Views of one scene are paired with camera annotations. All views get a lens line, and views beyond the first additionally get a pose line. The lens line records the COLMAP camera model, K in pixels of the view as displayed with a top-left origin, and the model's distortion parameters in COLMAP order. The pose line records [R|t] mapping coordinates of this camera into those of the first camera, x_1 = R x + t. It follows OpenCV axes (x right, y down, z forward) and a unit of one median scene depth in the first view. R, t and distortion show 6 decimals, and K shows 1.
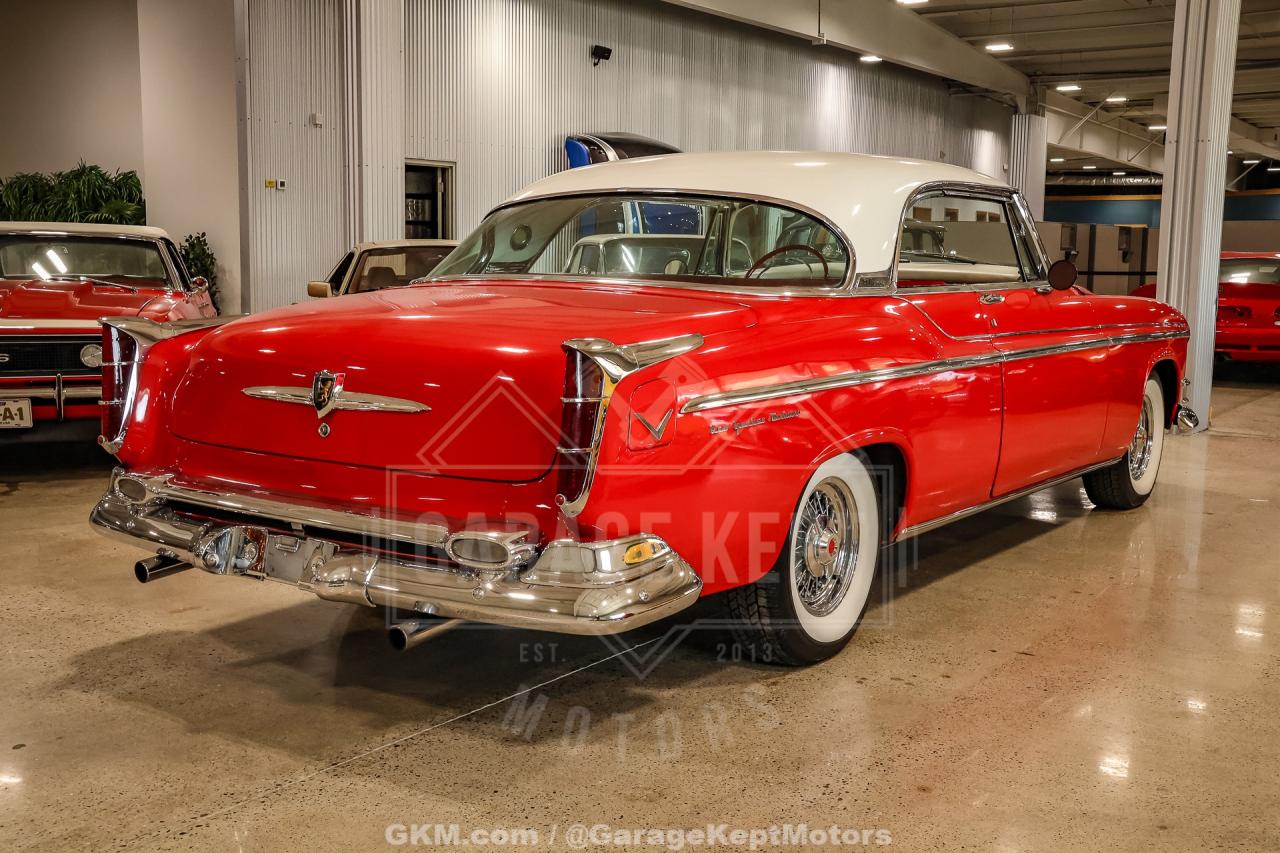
lens RADIAL K [[1448.8, 0, 640.0], [0, 1448.8, 426.5], [0, 0, 1]] dist [-0.005998, 0.024742]
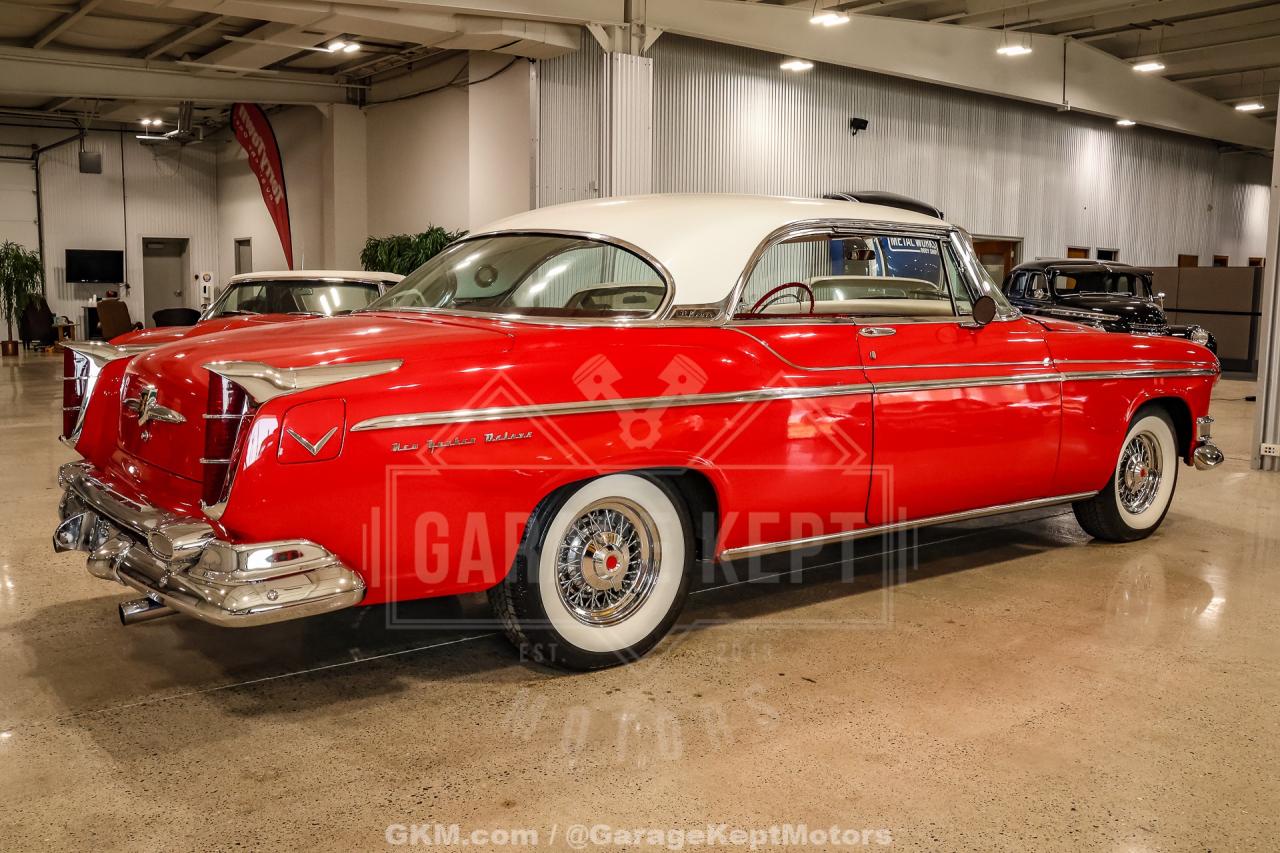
lens RADIAL K [[1192.0, 0, 619.9], [0, 1192.0, 423.1], [0, 0, 1]] dist [-0.119550, 0.150409]
pose [[0.951285, 0.031384, -0.306710, 0.252565], [-0.035453, 0.999342, -0.007703, -0.007862], [0.306266, 0.018202, 0.951772, 0.108301]]
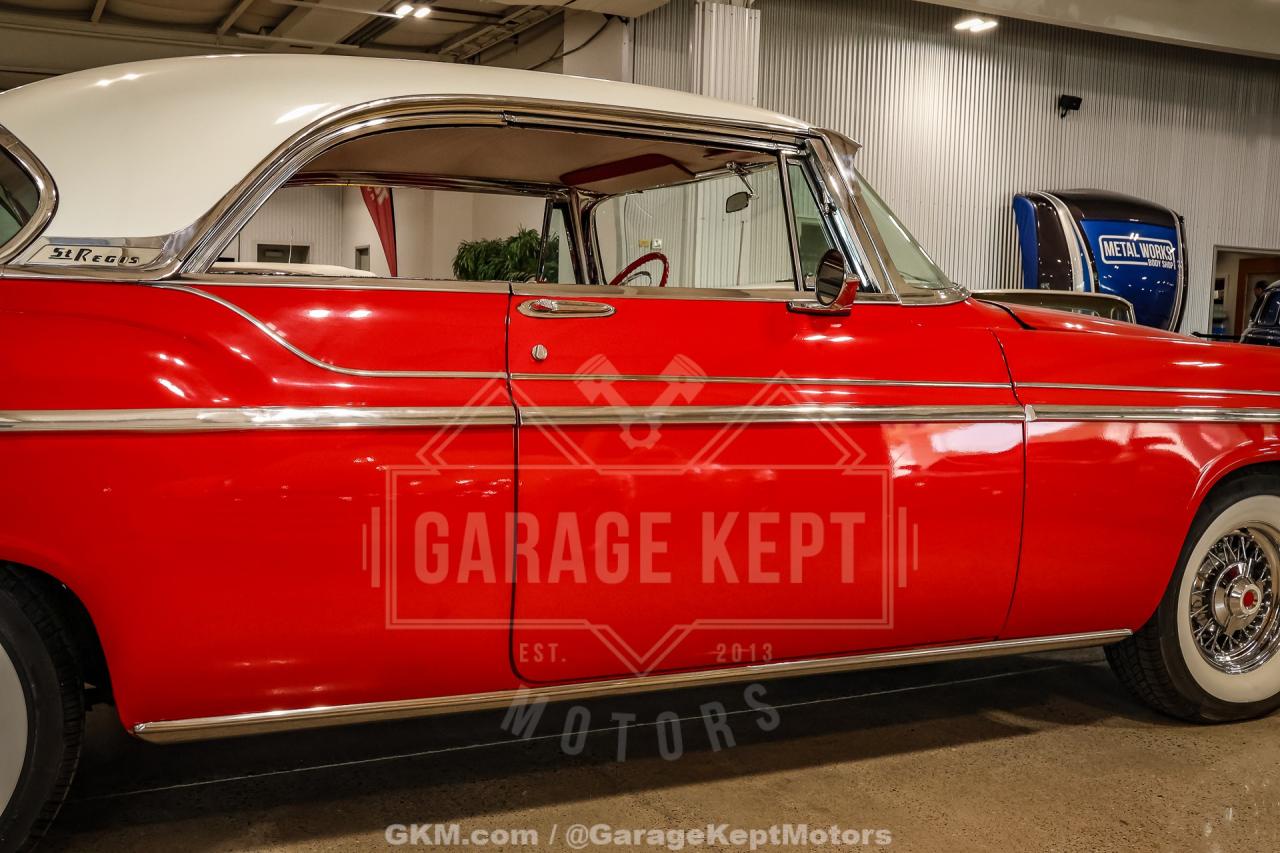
lens RADIAL K [[1312.4, 0, 620.9], [0, 1312.4, 431.3], [0, 0, 1]] dist [-0.108559, 0.305858]
pose [[0.875550, 0.054499, -0.480043, 0.377459], [-0.075963, 0.996787, -0.025384, -0.024957], [0.477118, 0.058691, 0.876878, 0.452823]]
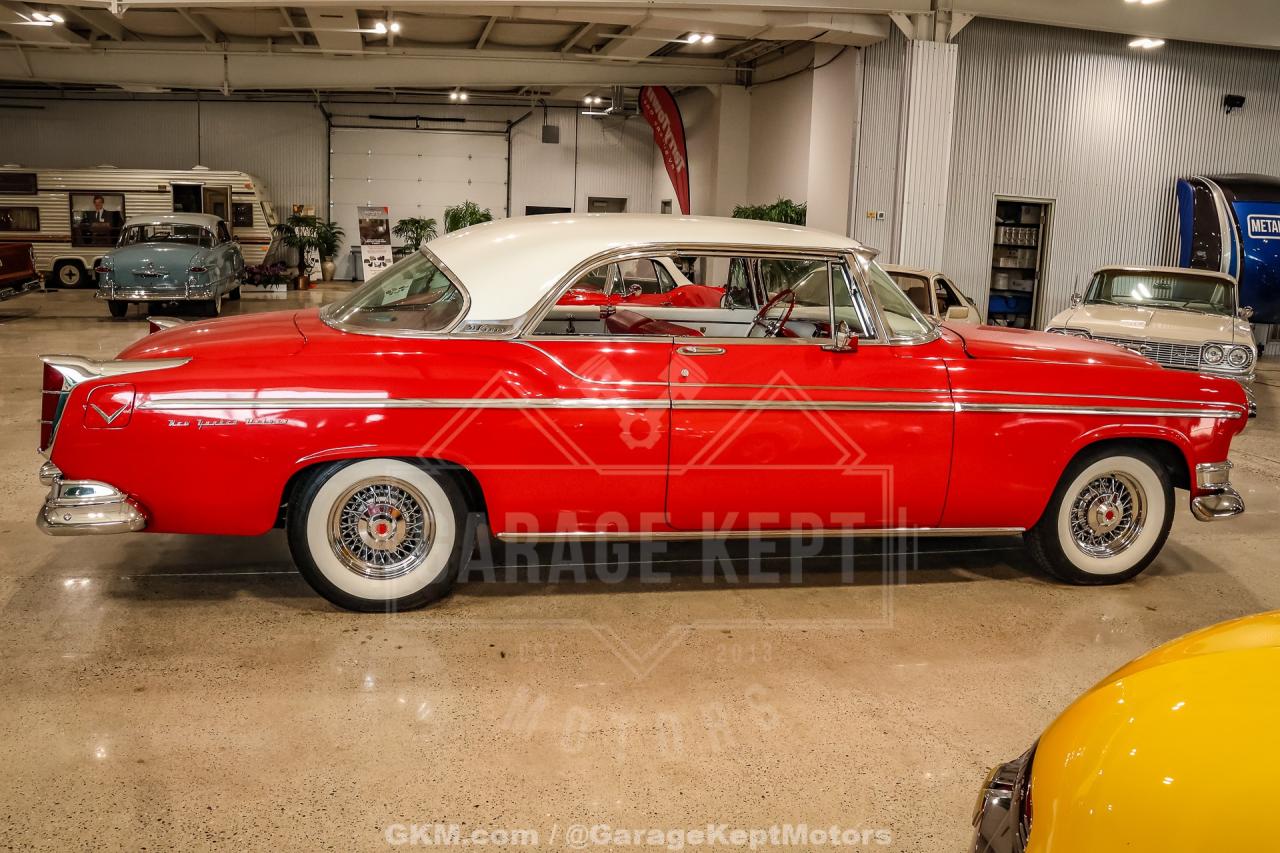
lens RADIAL K [[1086.4, 0, 588.0], [0, 1086.4, 426.8], [0, 0, 1]] dist [-0.163523, 0.120623]
pose [[0.711532, 0.141827, -0.688191, 0.577962], [-0.113080, 0.989764, 0.087062, -0.071386], [0.693495, 0.015873, 0.720287, 0.269978]]
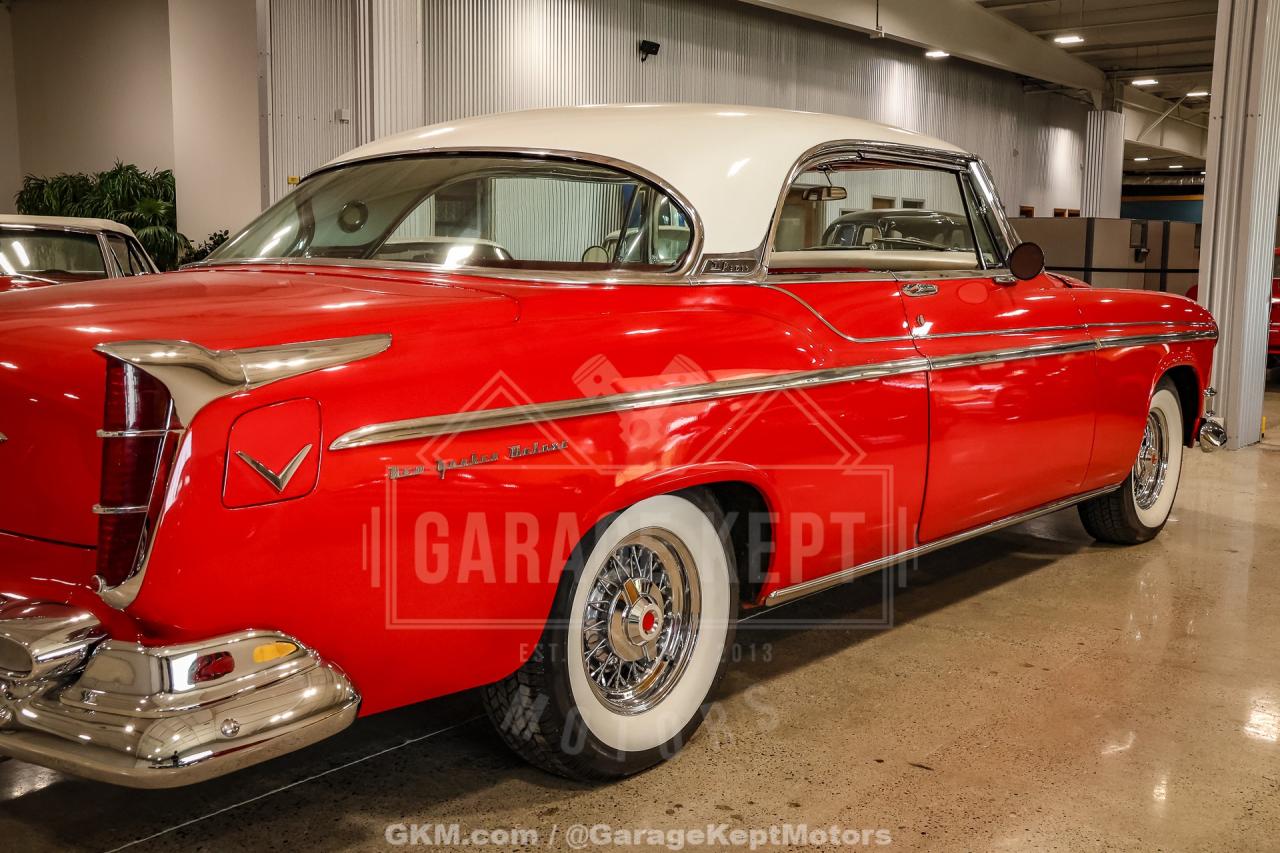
lens RADIAL K [[1381.7, 0, 636.9], [0, 1381.7, 419.9], [0, 0, 1]] dist [-0.018883, 0.039999]
pose [[0.996862, 0.006528, -0.078892, 0.114201], [-0.006644, 0.999977, -0.001213, -0.012086], [0.078883, 0.001733, 0.996882, 0.185173]]
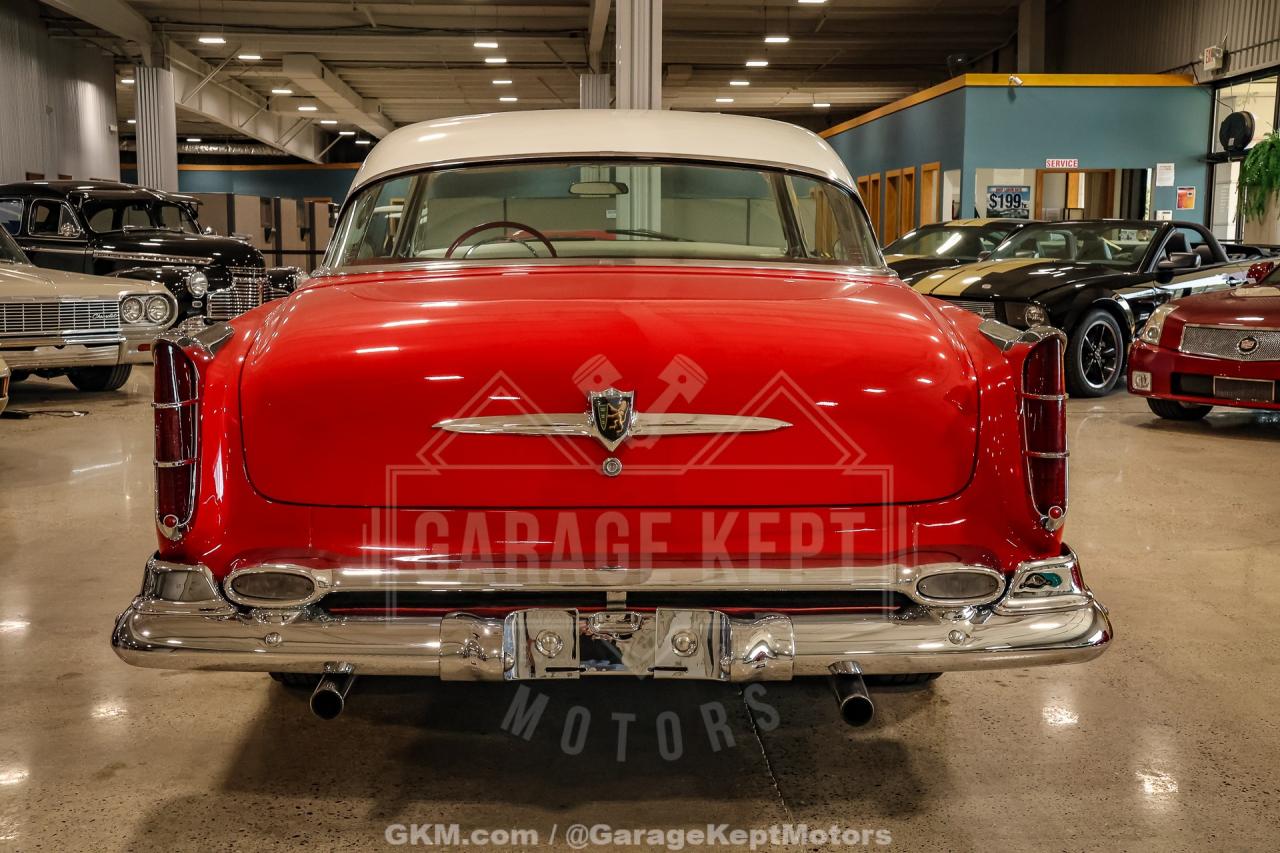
lens RADIAL K [[1607.4, 0, 635.0], [0, 1607.4, 455.7], [0, 0, 1]] dist [0.150400, 0.044132]
pose [[0.805919, -0.089874, 0.585164, -0.389413], [0.079294, 0.995891, 0.043749, -0.022104], [-0.586691, 0.011142, 0.809734, 0.174263]]
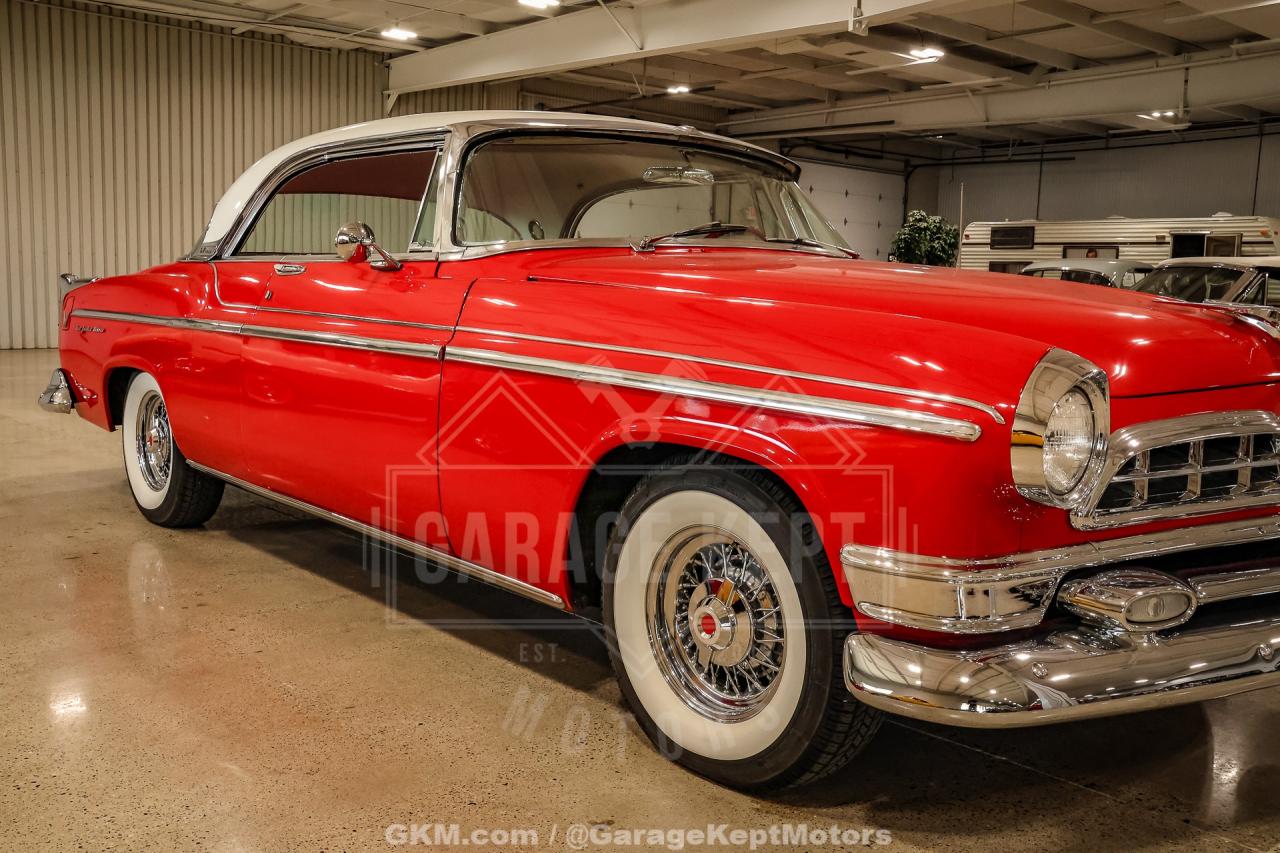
lens RADIAL K [[1192.0, 0, 619.9], [0, 1192.0, 423.1], [0, 0, 1]] dist [-0.119550, 0.150409]
pose [[-0.241798, 0.097086, -0.965457, 0.691940], [-0.149750, 0.979328, 0.135986, -0.094405], [0.958702, 0.177458, -0.222261, 1.050218]]
